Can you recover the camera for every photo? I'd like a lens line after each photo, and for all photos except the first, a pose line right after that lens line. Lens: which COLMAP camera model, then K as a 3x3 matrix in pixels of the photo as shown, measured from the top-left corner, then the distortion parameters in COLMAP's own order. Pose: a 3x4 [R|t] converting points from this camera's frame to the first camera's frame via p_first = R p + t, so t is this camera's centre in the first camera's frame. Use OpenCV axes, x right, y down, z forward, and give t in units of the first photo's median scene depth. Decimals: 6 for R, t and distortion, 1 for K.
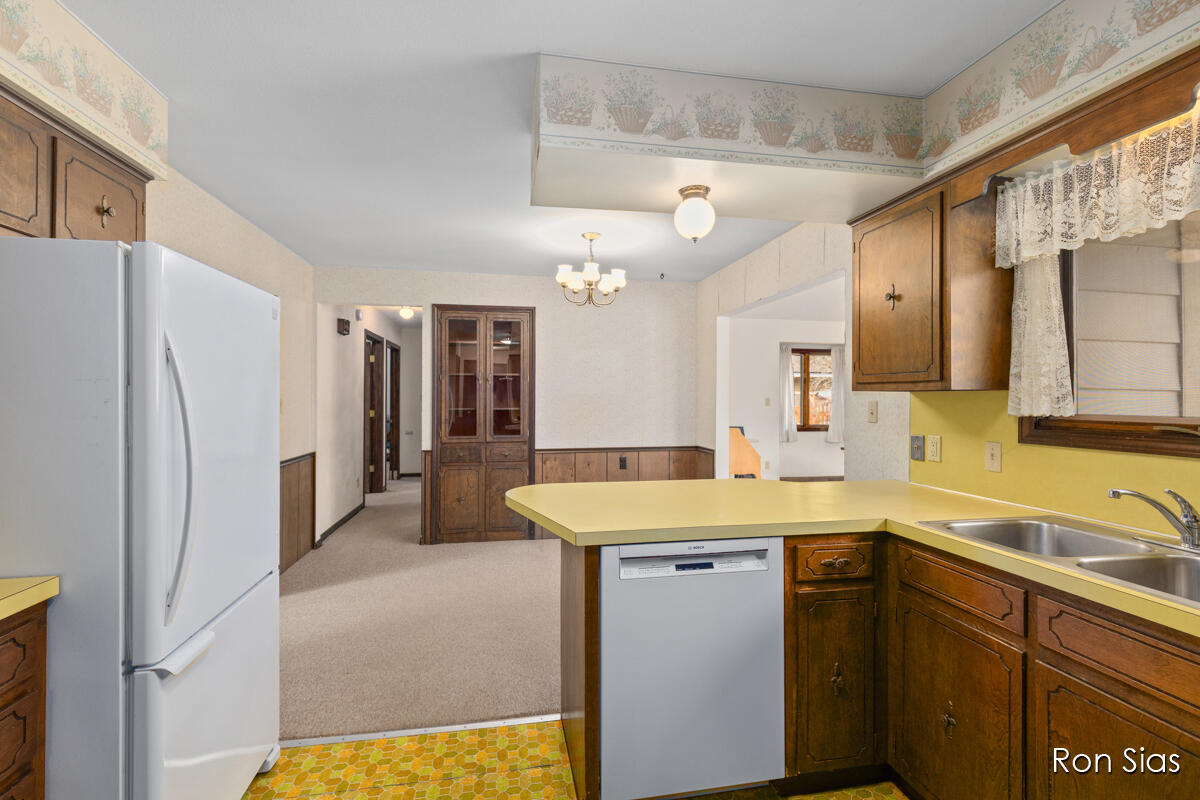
lens RADIAL K [[544.5, 0, 604.2], [0, 544.5, 395.3], [0, 0, 1]] dist [0.008421, -0.001251]
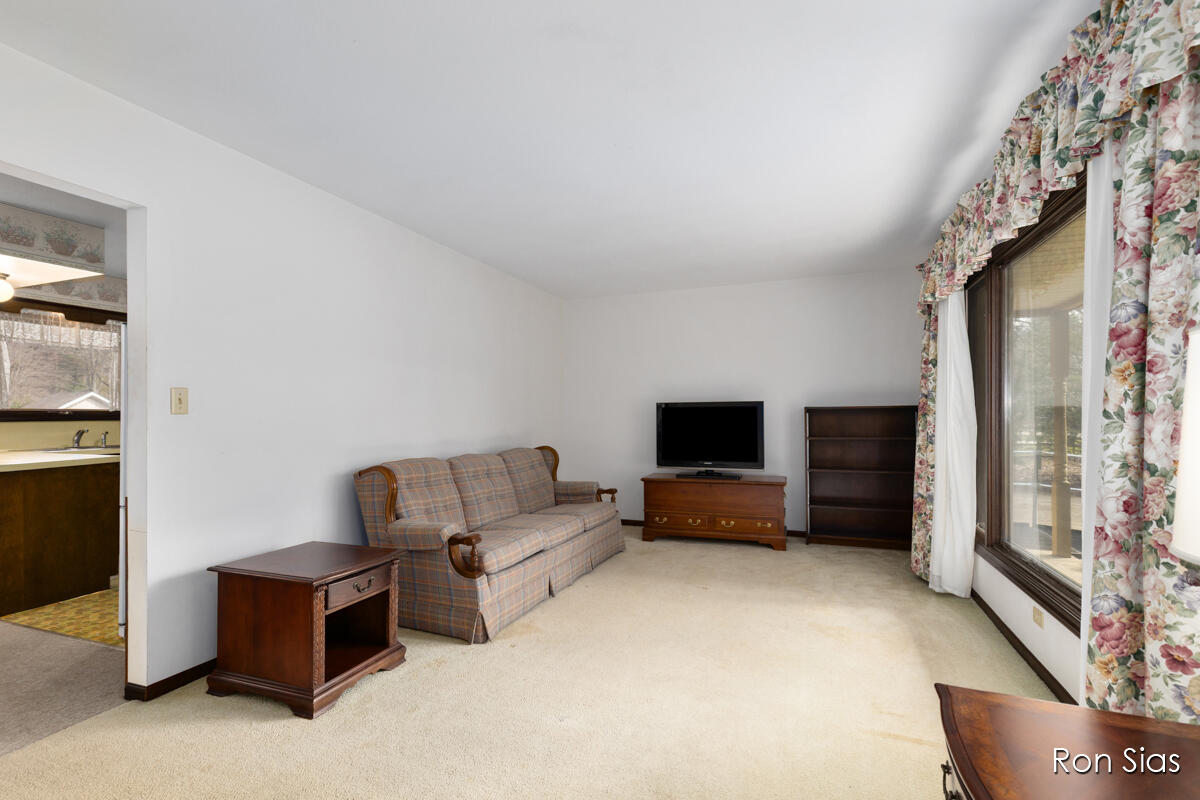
lens RADIAL K [[544.5, 0, 597.6], [0, 544.5, 414.2], [0, 0, 1]] dist [0.008421, -0.001251]
pose [[-0.851129, 0.002408, 0.524951, -2.362541], [0.000204, 0.999991, -0.004256, 0.066156], [-0.524957, -0.003515, -0.851122, 1.515436]]
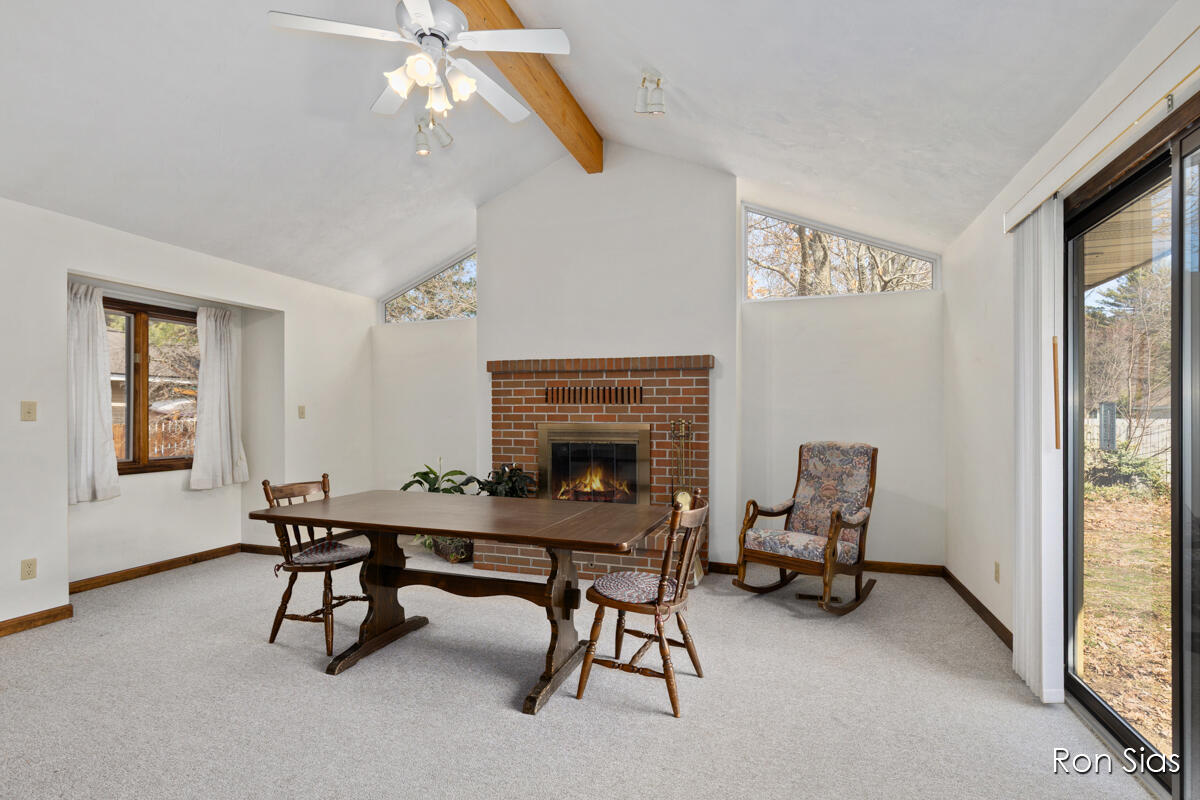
lens RADIAL K [[563.6, 0, 606.5], [0, 563.6, 413.6], [0, 0, 1]] dist [0.002042, 0.000132]
pose [[0.486651, -0.003075, 0.873591, 0.539951], [0.000735, 0.999995, 0.003110, 0.048043], [-0.873596, -0.000871, 0.486651, 1.598921]]
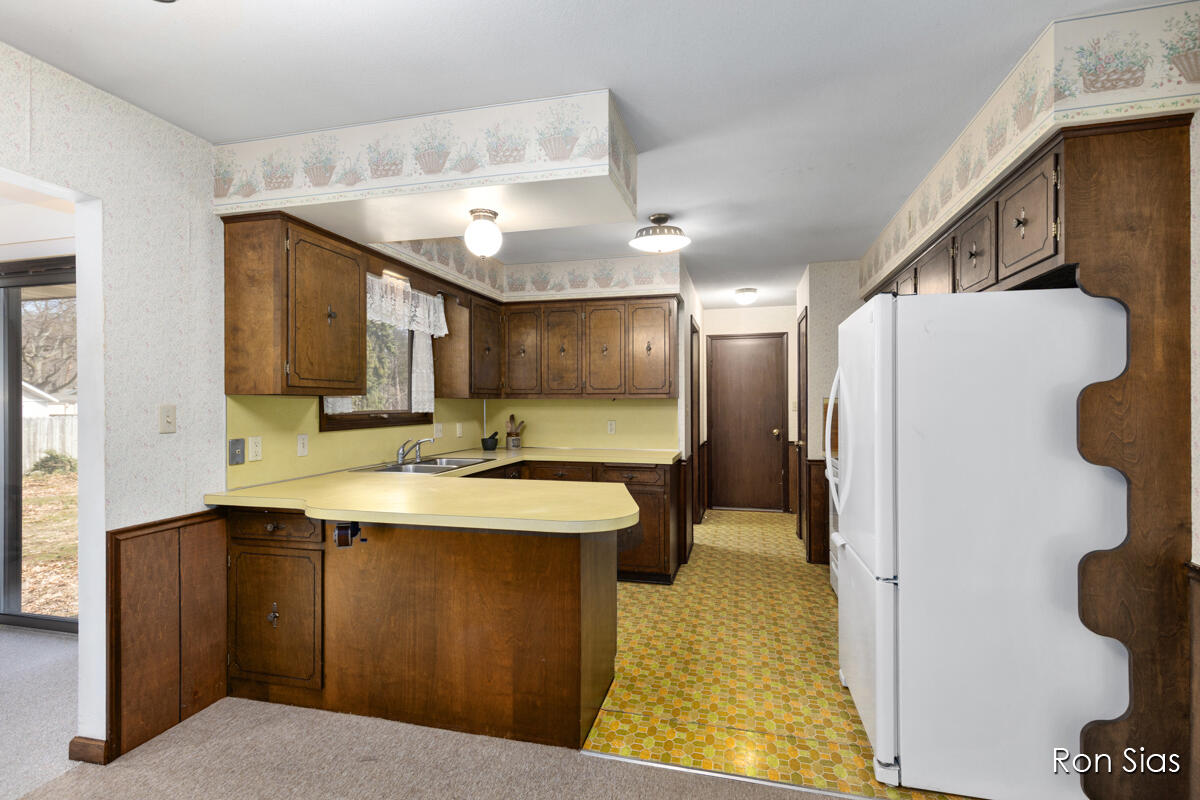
lens RADIAL K [[544.5, 0, 602.5], [0, 544.5, 406.5], [0, 0, 1]] dist [0.008421, -0.001251]
pose [[-0.904969, -0.002593, 0.425469, -0.539592], [-0.000424, 0.999986, 0.005193, 0.010533], [-0.425477, 0.004519, -0.904958, 1.960094]]
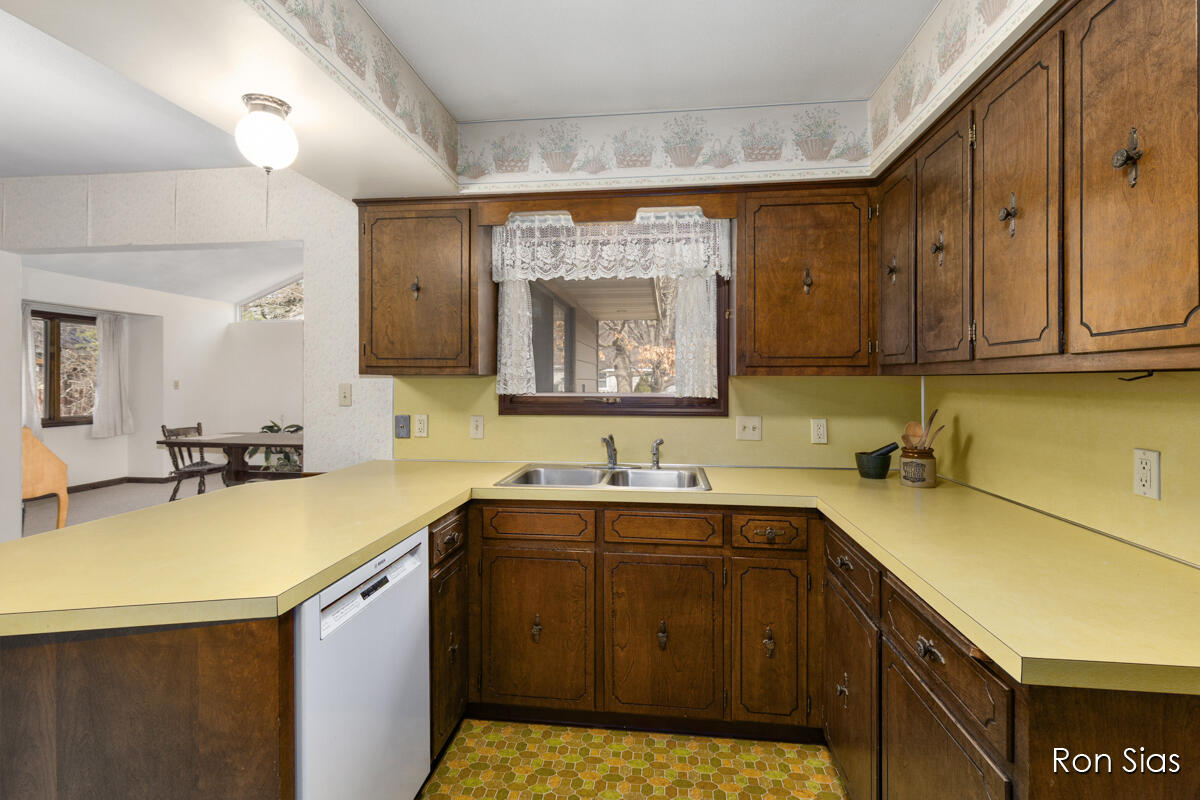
lens RADIAL K [[544.5, 0, 600.6], [0, 544.5, 381.4], [0, 0, 1]] dist [0.008421, -0.001251]
pose [[0.307483, -0.004115, 0.951545, -0.419852], [-0.003350, 0.999980, 0.005407, -0.002141], [-0.951548, -0.004850, 0.307463, 0.347065]]
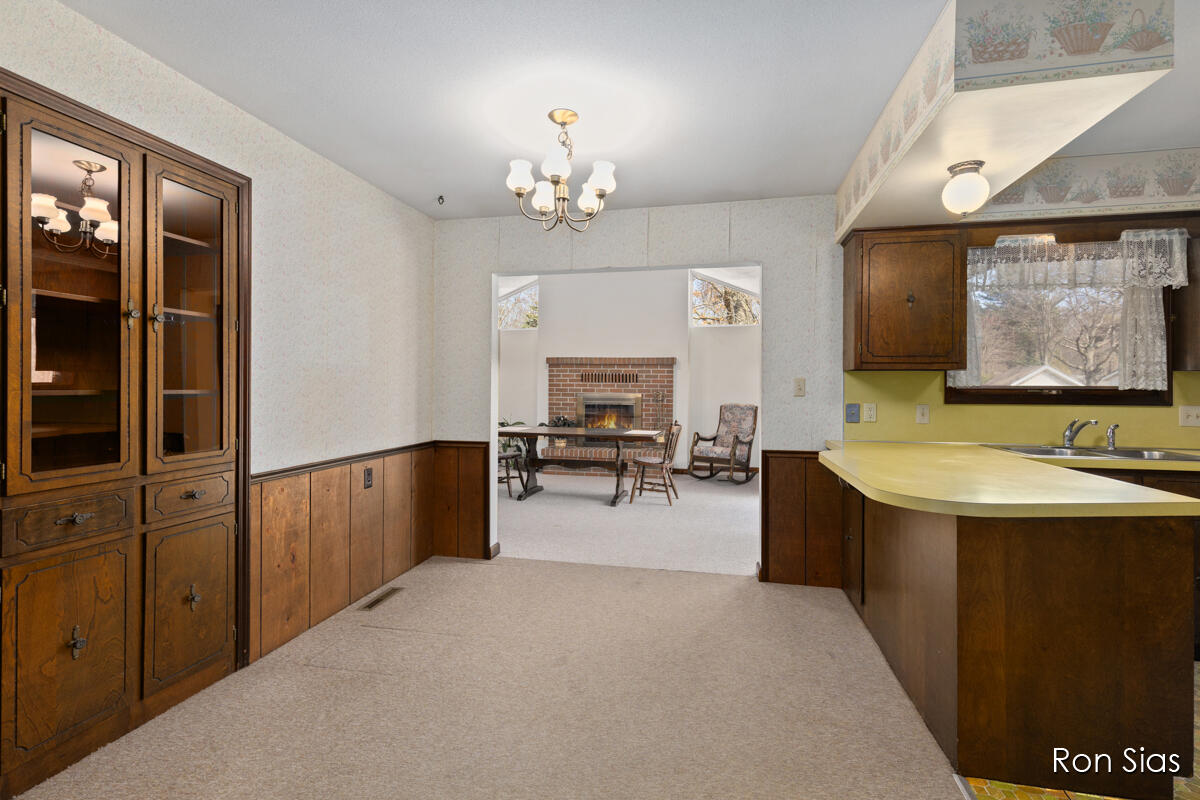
lens RADIAL K [[544.5, 0, 601.1], [0, 544.5, 387.4], [0, 0, 1]] dist [0.008421, -0.001251]
pose [[0.394200, 0.001066, 0.919024, -1.079142], [-0.007676, 0.999968, 0.002132, 0.042420], [-0.918992, -0.007895, 0.394196, 1.264426]]
